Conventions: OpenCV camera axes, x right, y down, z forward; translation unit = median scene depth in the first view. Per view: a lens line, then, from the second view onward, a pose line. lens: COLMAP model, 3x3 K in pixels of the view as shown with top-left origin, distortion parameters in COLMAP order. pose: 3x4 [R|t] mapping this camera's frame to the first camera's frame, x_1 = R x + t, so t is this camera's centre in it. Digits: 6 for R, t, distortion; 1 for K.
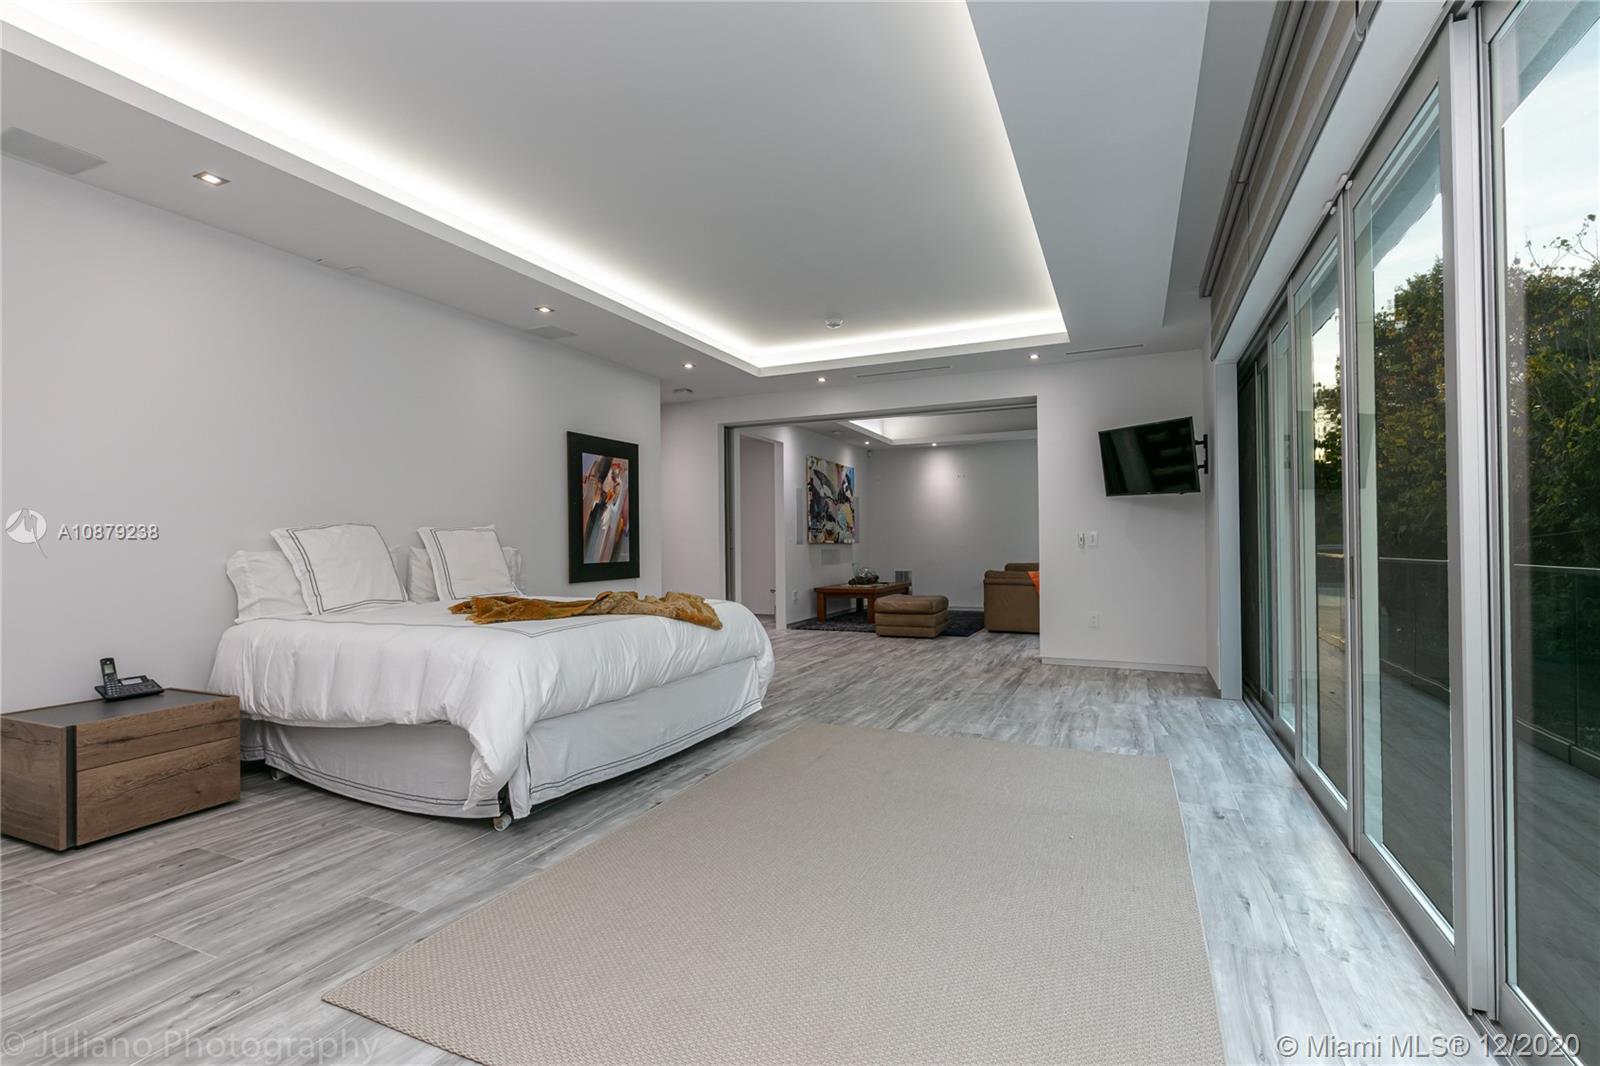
lens RADIAL K [[755.2, 0, 799.5], [0, 755.2, 538.5], [0, 0, 1]] dist [-0.000323, -0.000656]
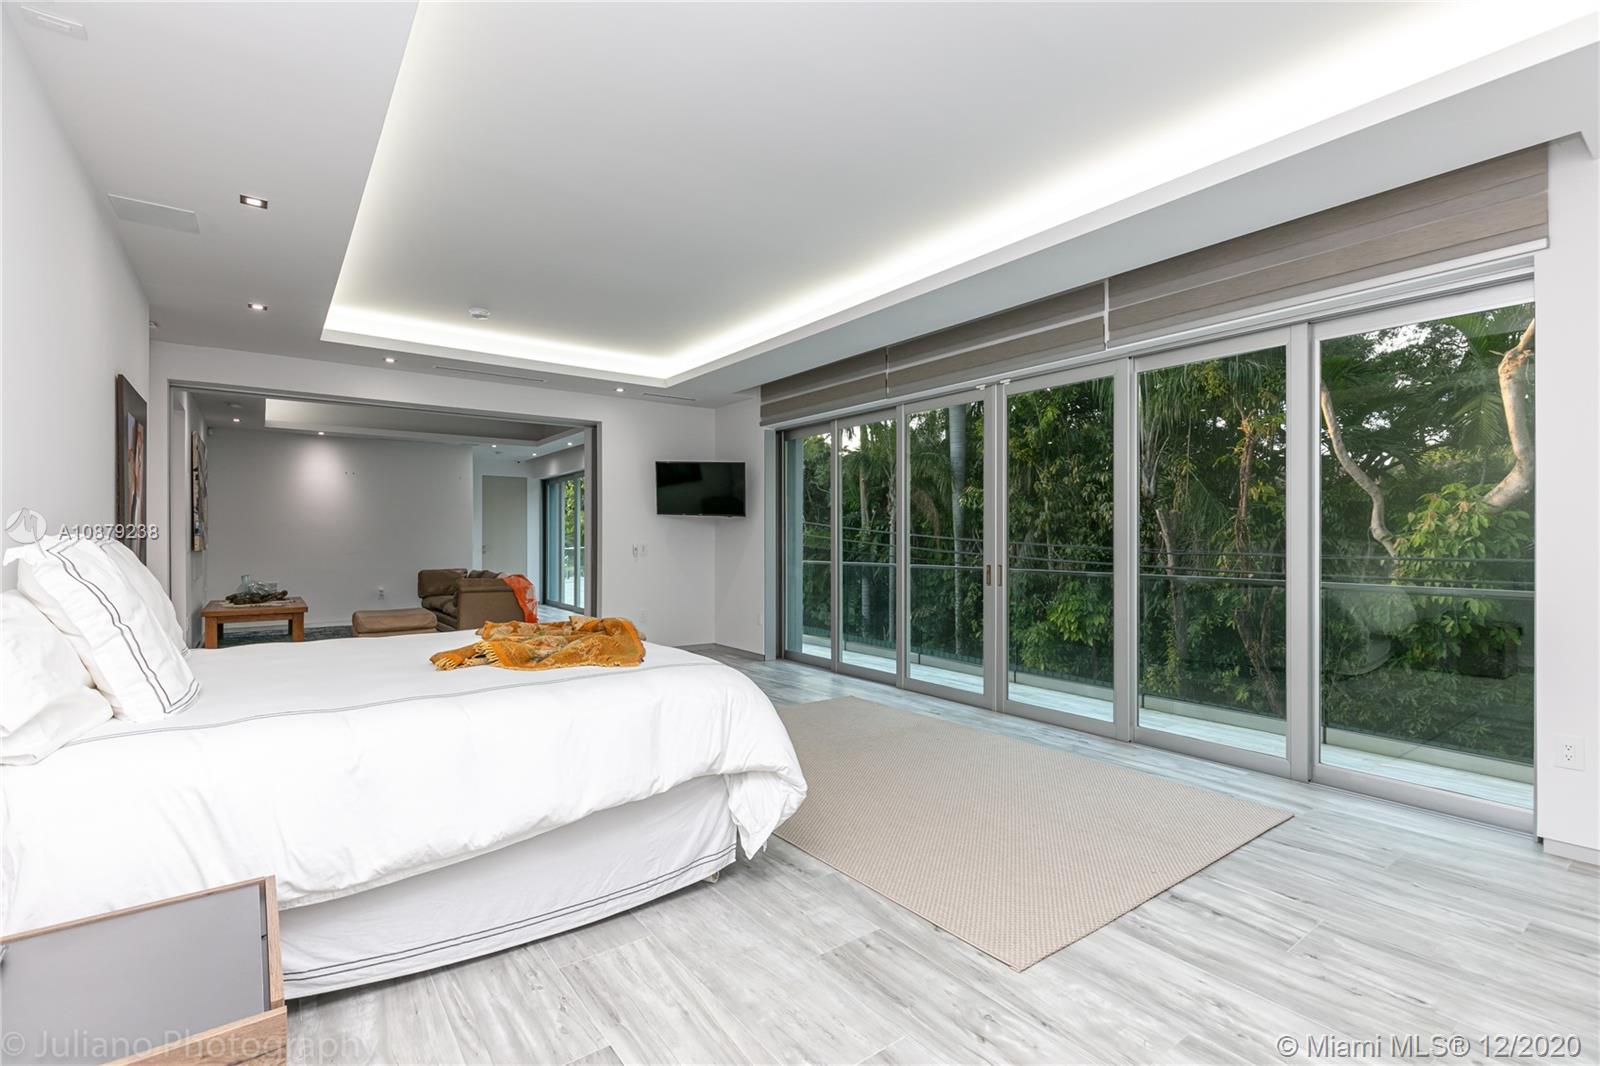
lens RADIAL K [[719.6, 0, 816.7], [0, 719.6, 538.9], [0, 0, 1]] dist [0.003178, -0.000426]
pose [[0.469970, 0.009789, 0.882628, -1.108525], [-0.011181, 0.999924, -0.005136, -0.027723], [-0.882611, -0.007455, 0.470044, 0.478363]]
